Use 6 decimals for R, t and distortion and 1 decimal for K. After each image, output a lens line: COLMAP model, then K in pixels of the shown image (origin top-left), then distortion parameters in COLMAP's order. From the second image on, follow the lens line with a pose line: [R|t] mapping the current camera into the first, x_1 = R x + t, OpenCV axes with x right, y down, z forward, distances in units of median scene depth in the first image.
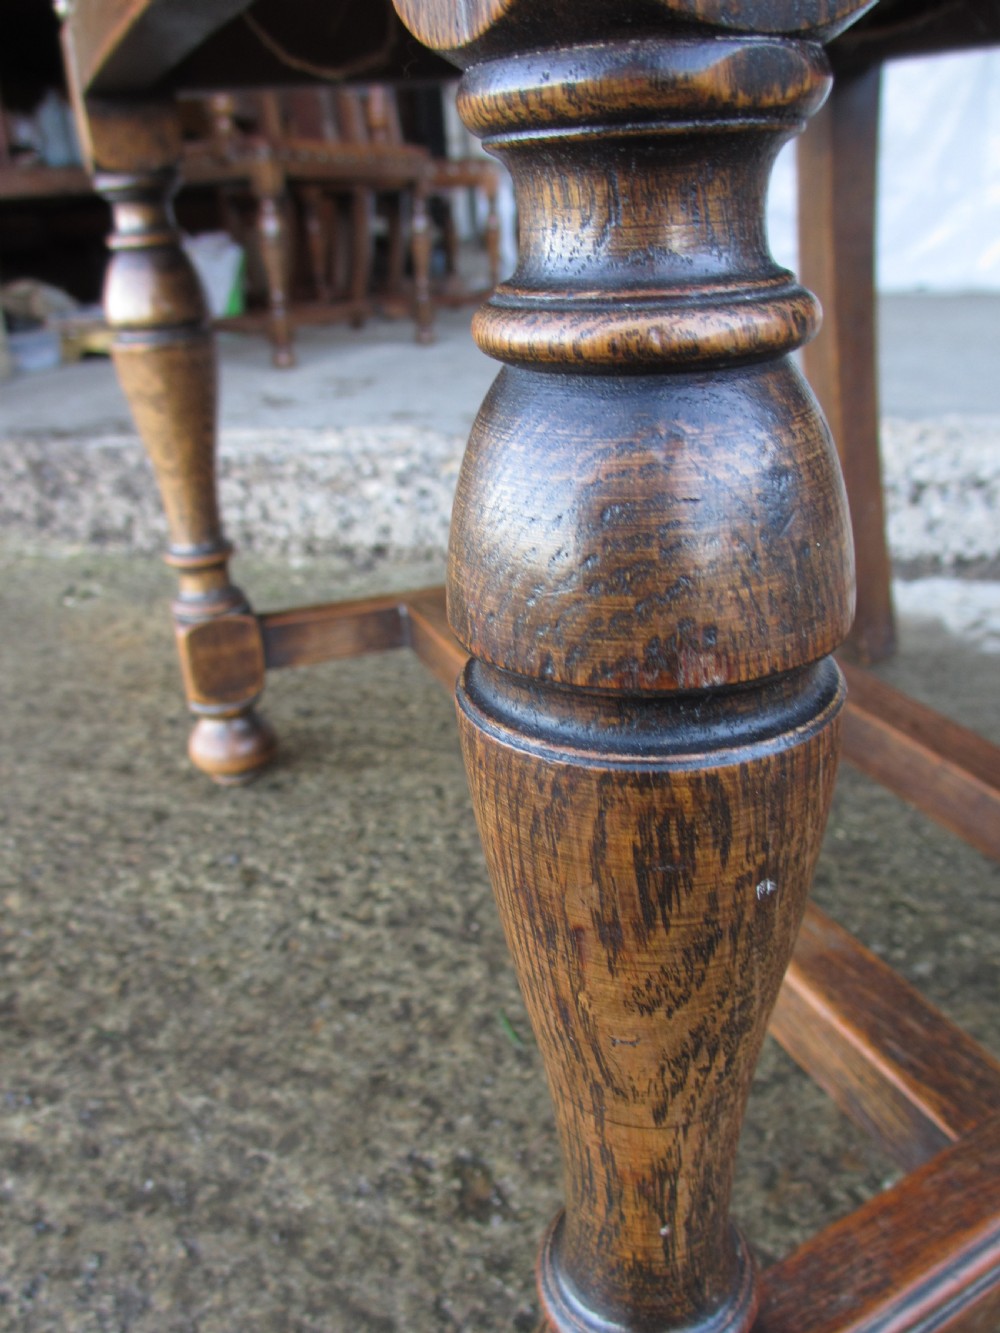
lens RADIAL K [[1108.6, 0, 501.2], [0, 1108.6, 661.2], [0, 0, 1]] dist [-0.049904, 0.013582]
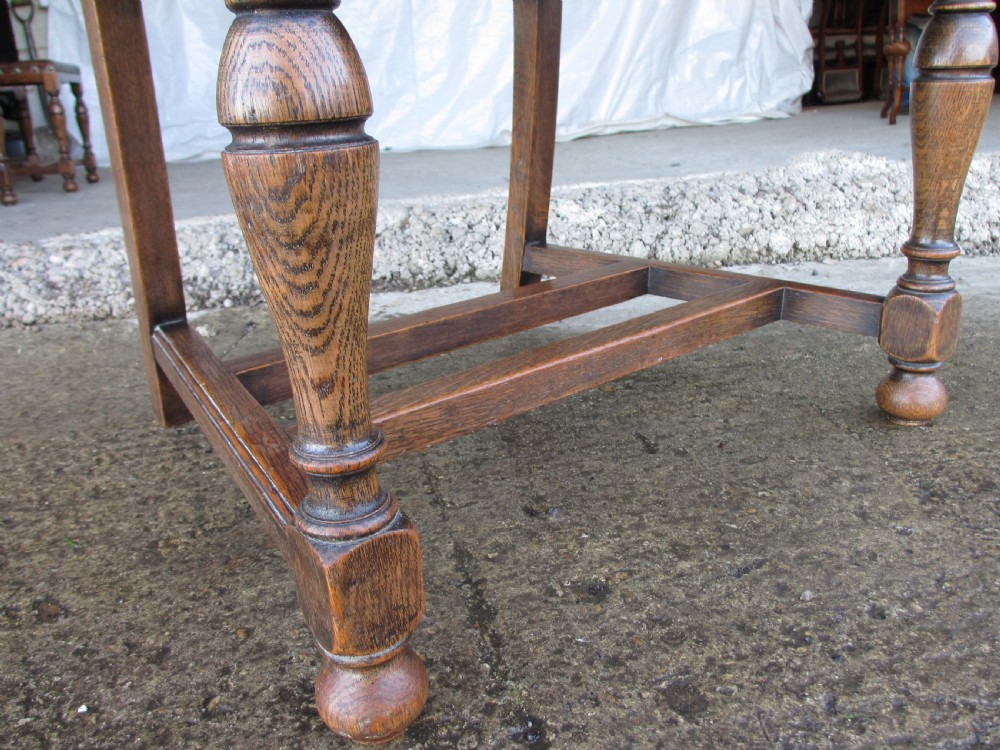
lens RADIAL K [[831.7, 0, 501.6], [0, 831.7, 377.3], [0, 0, 1]] dist [-0.049904, 0.013582]
pose [[0.896646, -0.151354, 0.416075, 0.112209], [0.182751, 0.982484, -0.036435, 0.262465], [-0.403272, 0.108707, 0.908600, -0.375123]]
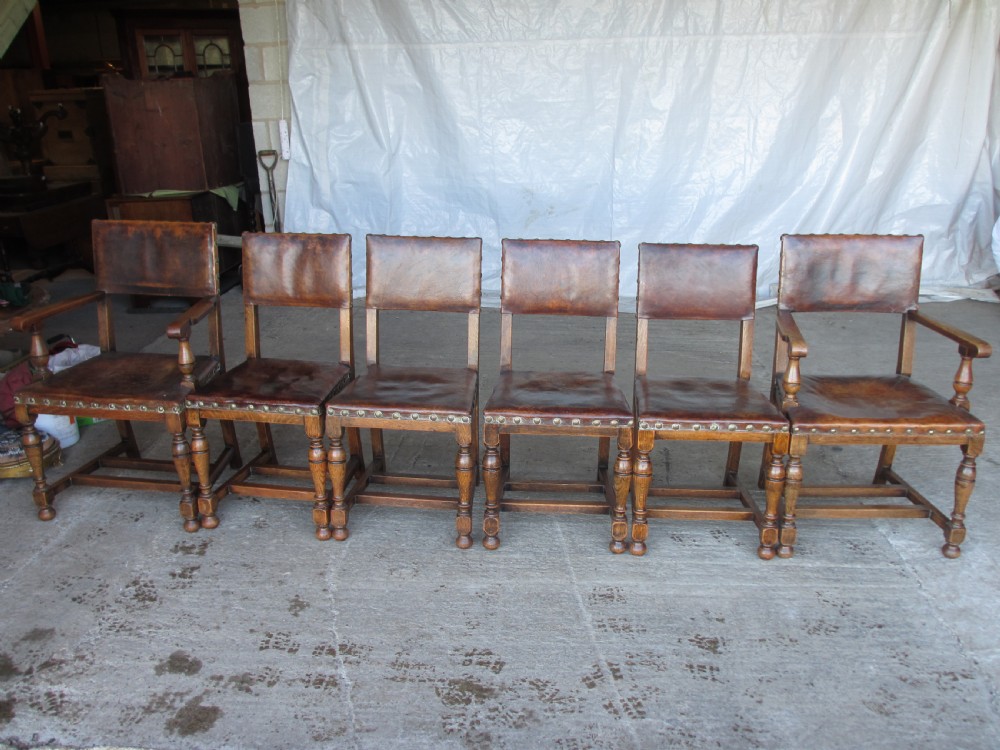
lens RADIAL K [[831.7, 0, 500.3], [0, 831.7, 376.5], [0, 0, 1]] dist [-0.049904, 0.013582]
pose [[0.978057, -0.046204, 0.203150, 0.318399], [0.051257, 0.998492, -0.019680, -2.063260], [-0.201934, 0.029661, 0.978950, -1.224843]]
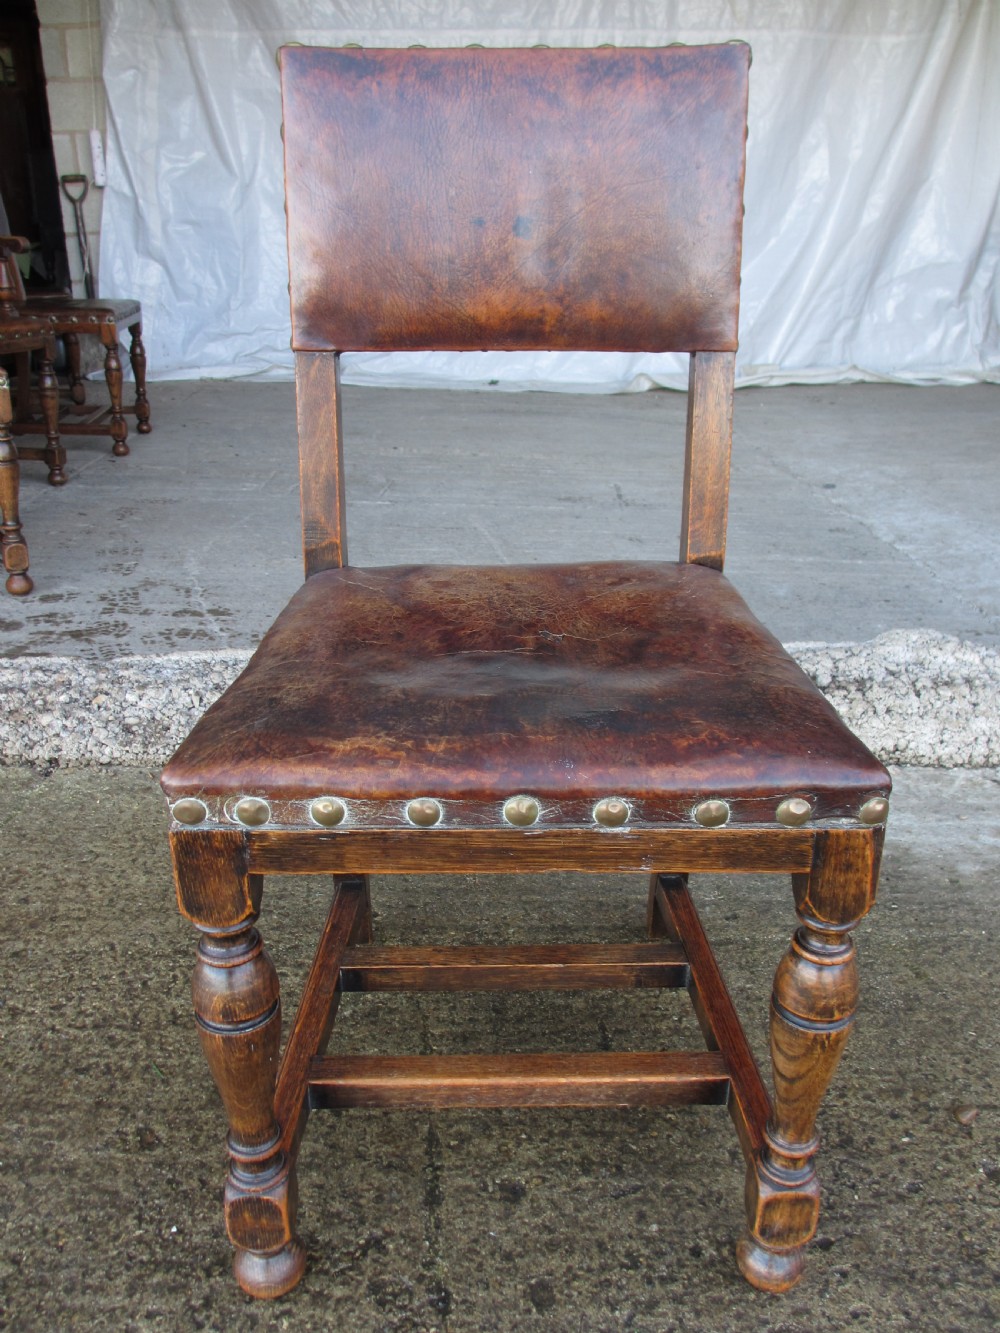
lens RADIAL K [[1108.6, 0, 496.9], [0, 1108.6, 667.0], [0, 0, 1]] dist [-0.049904, 0.013582]
pose [[0.950751, -0.066208, 0.302802, 0.041844], [0.065606, 0.997771, 0.012171, -0.464707], [-0.302933, 0.008294, 0.952976, -1.336823]]
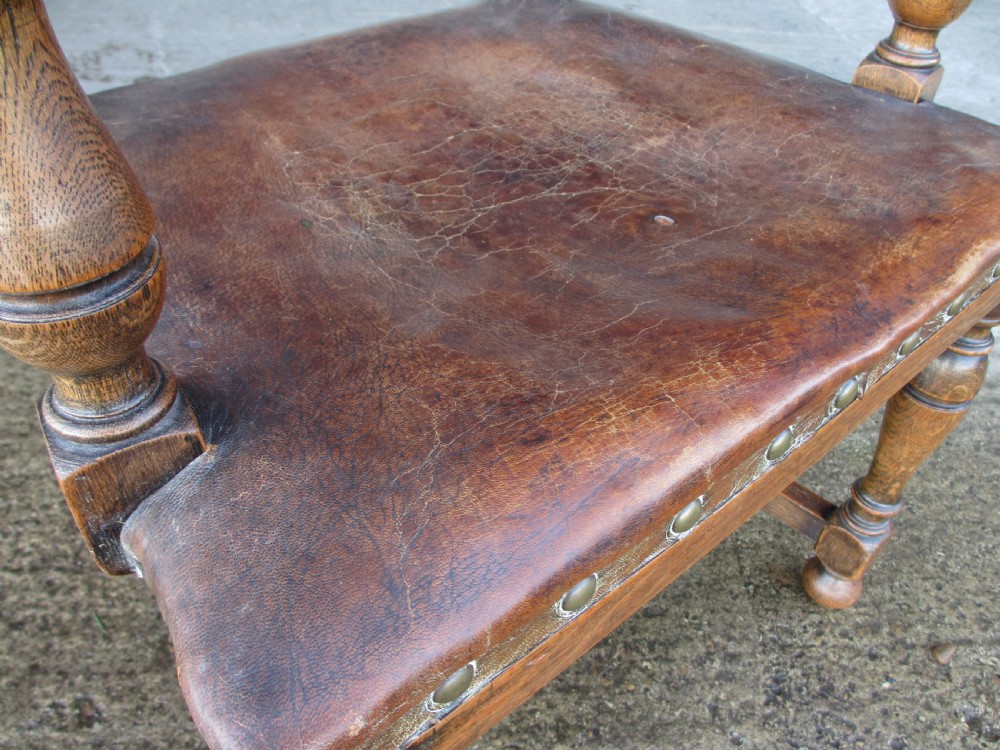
lens RADIAL K [[831.7, 0, 497.9], [0, 831.7, 373.4], [0, 0, 1]] dist [-0.049904, 0.013582]
pose [[0.932483, -0.164195, 0.321737, 0.290462], [0.057094, 0.946515, 0.317569, -0.560989], [-0.356672, -0.277758, 0.891984, -0.509694]]
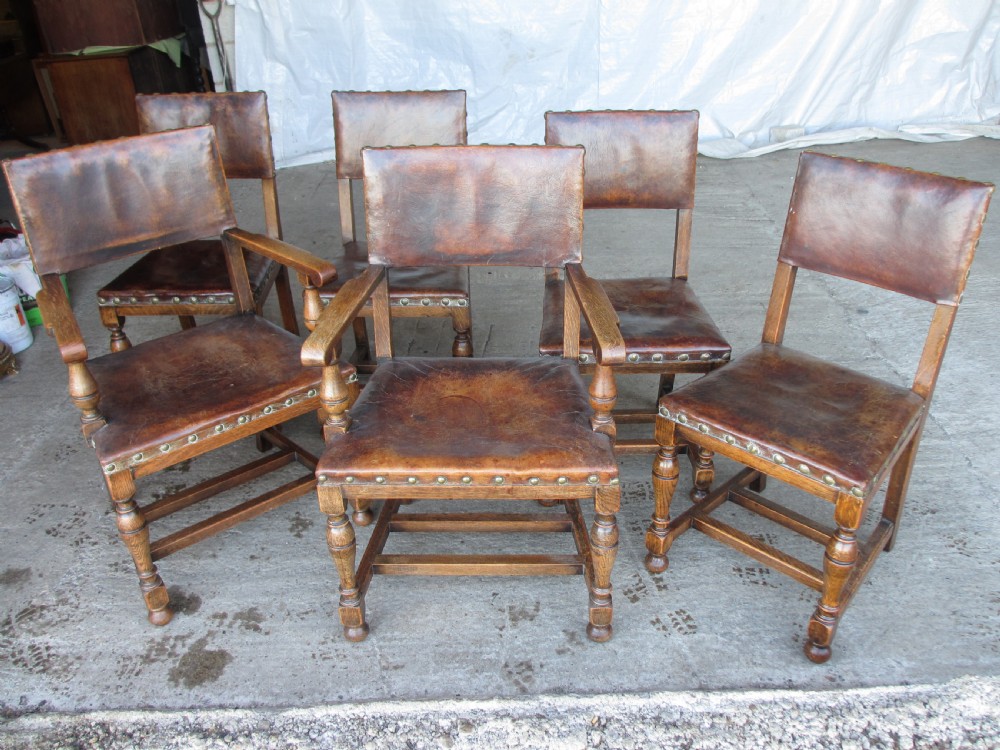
lens RADIAL K [[831.7, 0, 498.2], [0, 831.7, 374.8], [0, 0, 1]] dist [-0.049904, 0.013582]
pose [[0.966179, -0.129847, 0.222796, 0.217102], [0.096127, 0.983058, 0.156066, -2.239021], [-0.239286, -0.129371, 0.962292, -0.562863]]
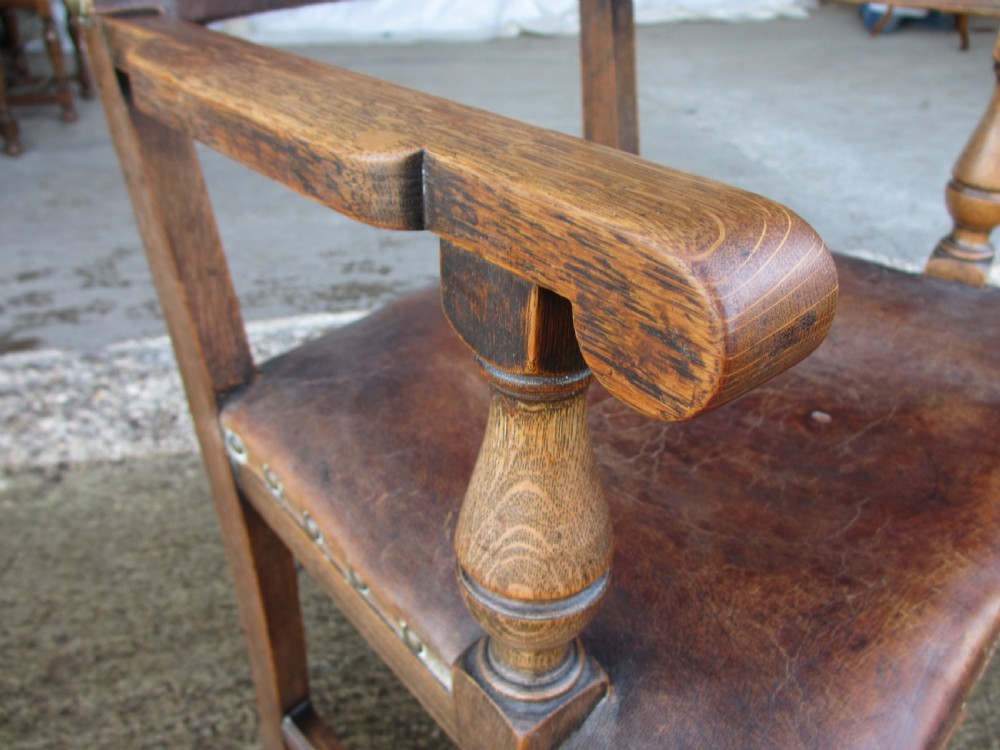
lens RADIAL K [[831.7, 0, 500.8], [0, 831.7, 375.9], [0, 0, 1]] dist [-0.049904, 0.013582]
pose [[0.890744, -0.201534, 0.407381, -0.025099], [0.142157, 0.974882, 0.171452, -0.721675], [-0.431702, -0.094808, 0.897020, -0.485921]]
